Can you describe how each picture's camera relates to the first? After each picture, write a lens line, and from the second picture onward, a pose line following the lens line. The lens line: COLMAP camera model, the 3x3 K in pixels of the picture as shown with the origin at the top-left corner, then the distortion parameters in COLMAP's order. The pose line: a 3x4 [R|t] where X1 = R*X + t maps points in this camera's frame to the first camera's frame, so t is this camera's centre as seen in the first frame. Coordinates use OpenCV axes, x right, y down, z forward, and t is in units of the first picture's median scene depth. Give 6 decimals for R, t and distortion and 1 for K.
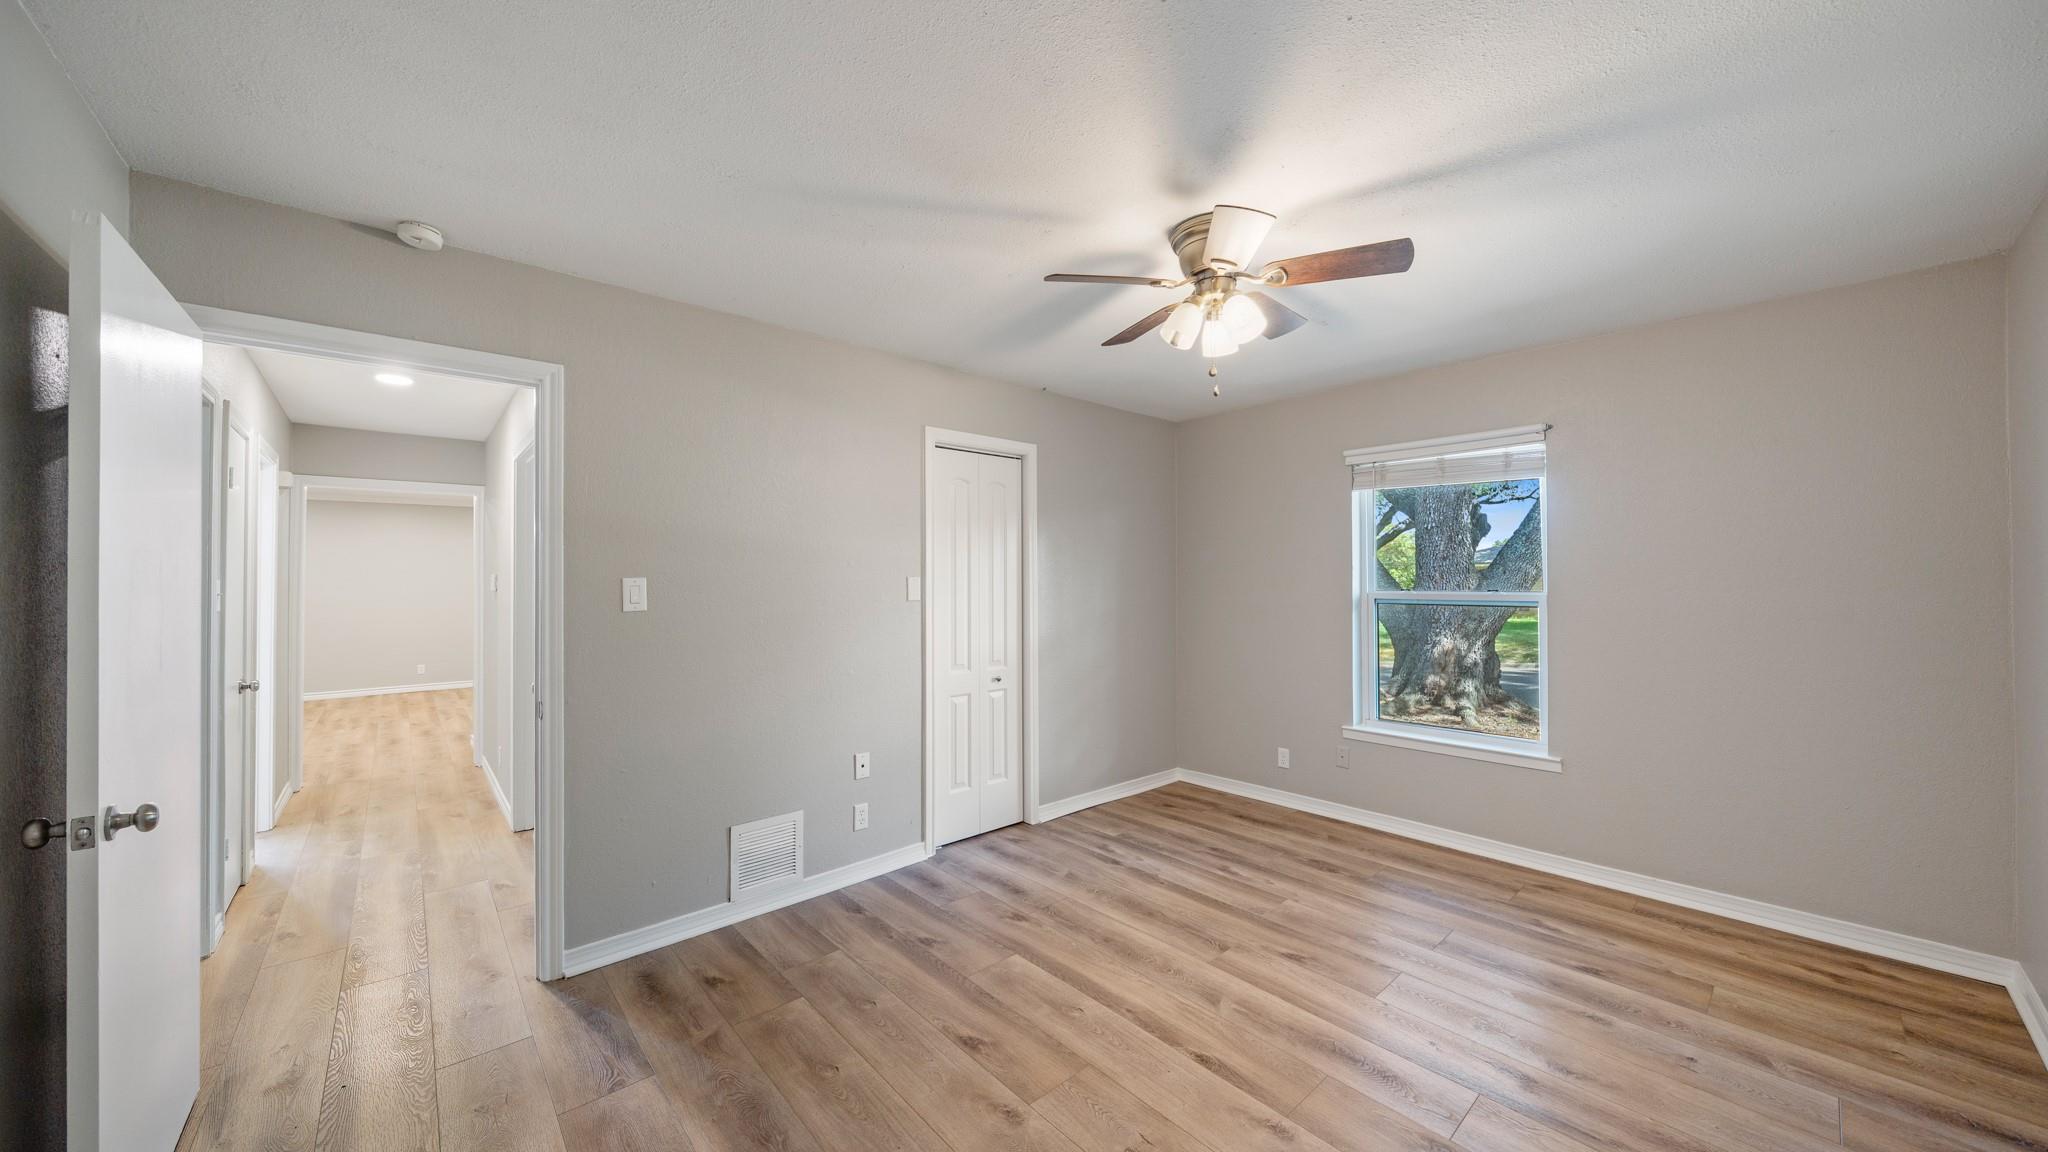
lens RADIAL K [[702.2, 0, 1020.7], [0, 702.2, 584.0], [0, 0, 1]] dist [-0.004271, -0.000071]
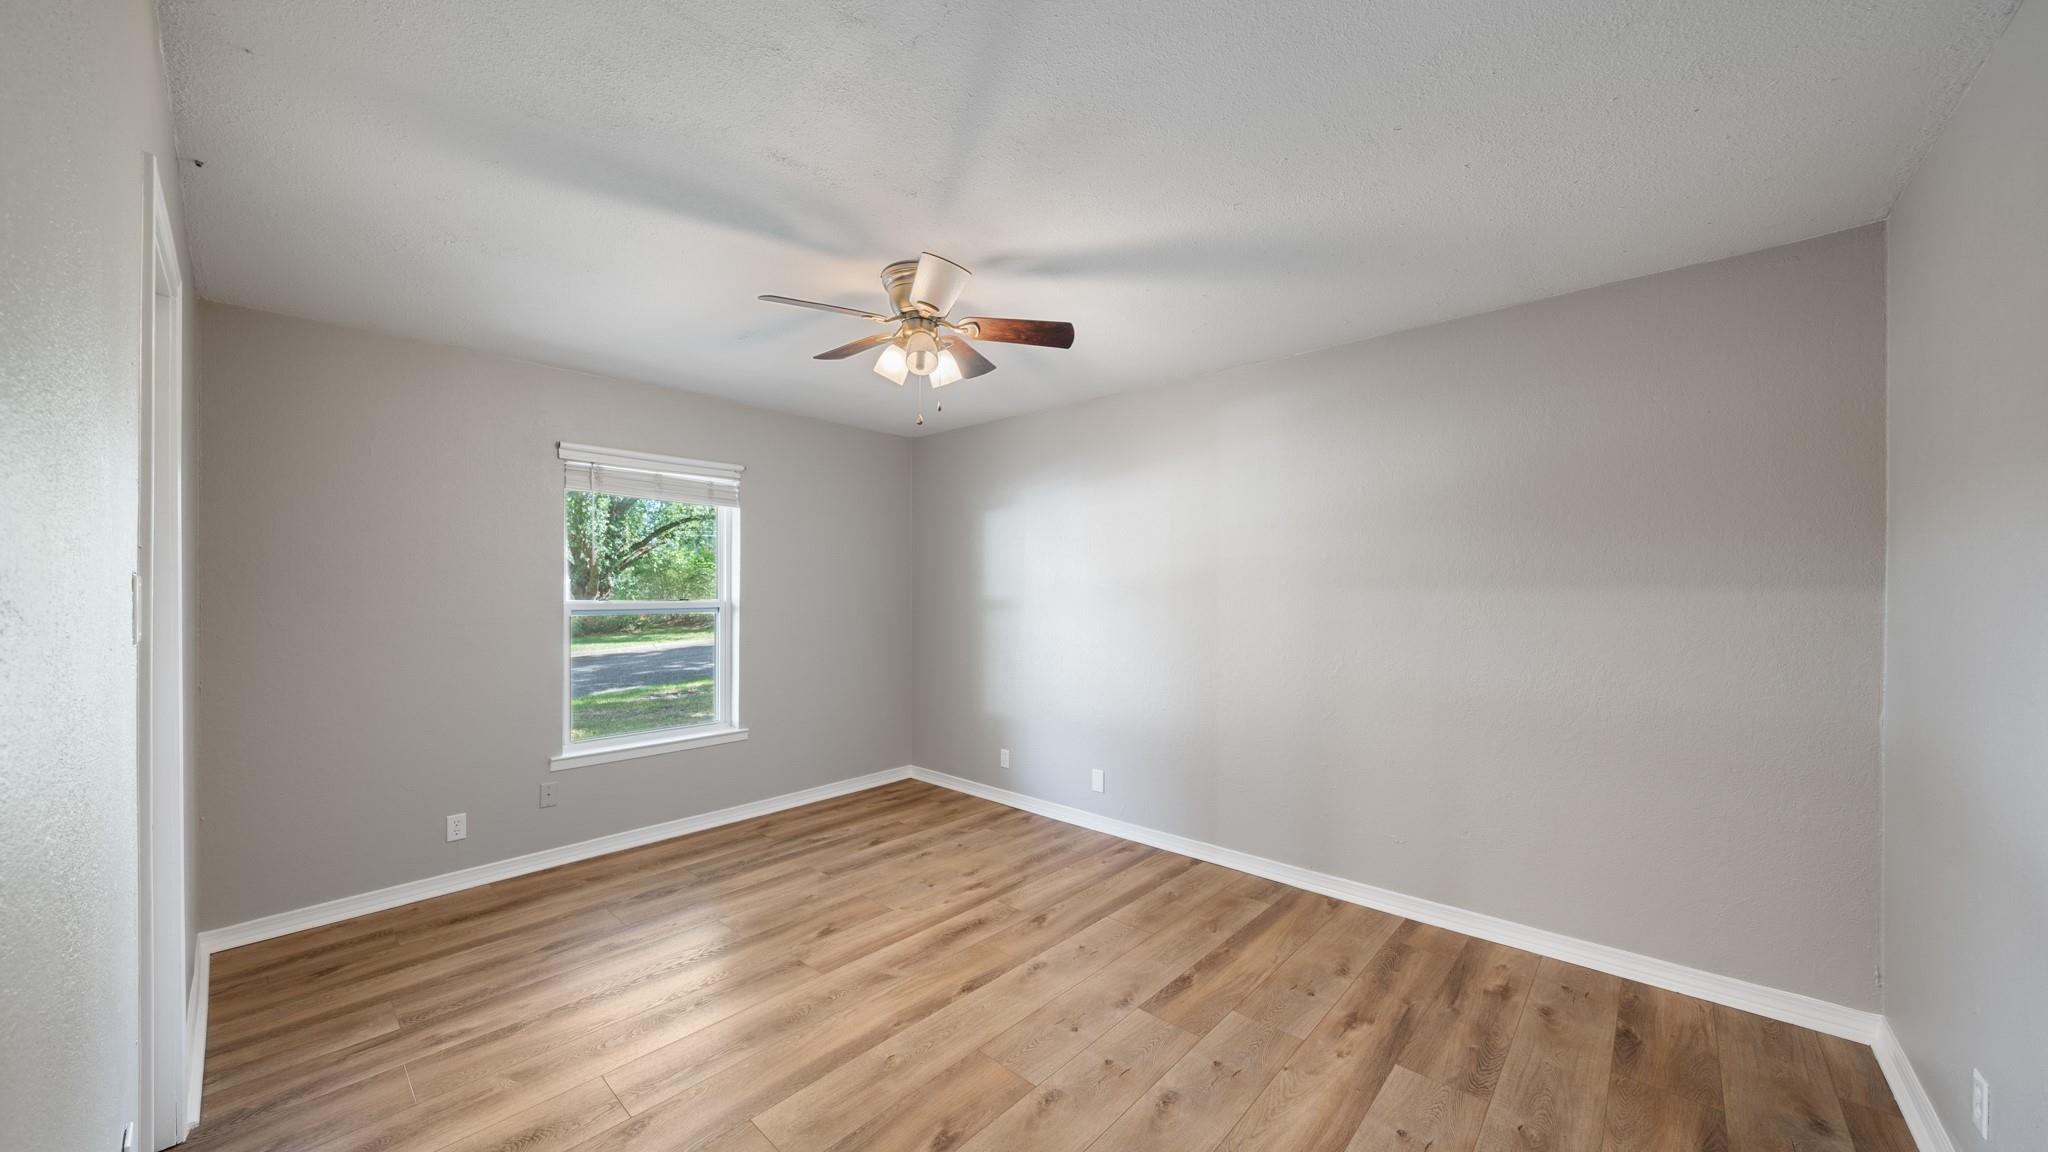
lens RADIAL K [[749.4, 0, 988.5], [0, 749.4, 603.2], [0, 0, 1]] dist [-0.002961, -0.000281]
pose [[-0.111522, -0.014324, 0.993659, -0.722265], [0.004324, 0.999880, 0.014899, 0.000122], [-0.993753, 0.005958, -0.111447, 0.791272]]
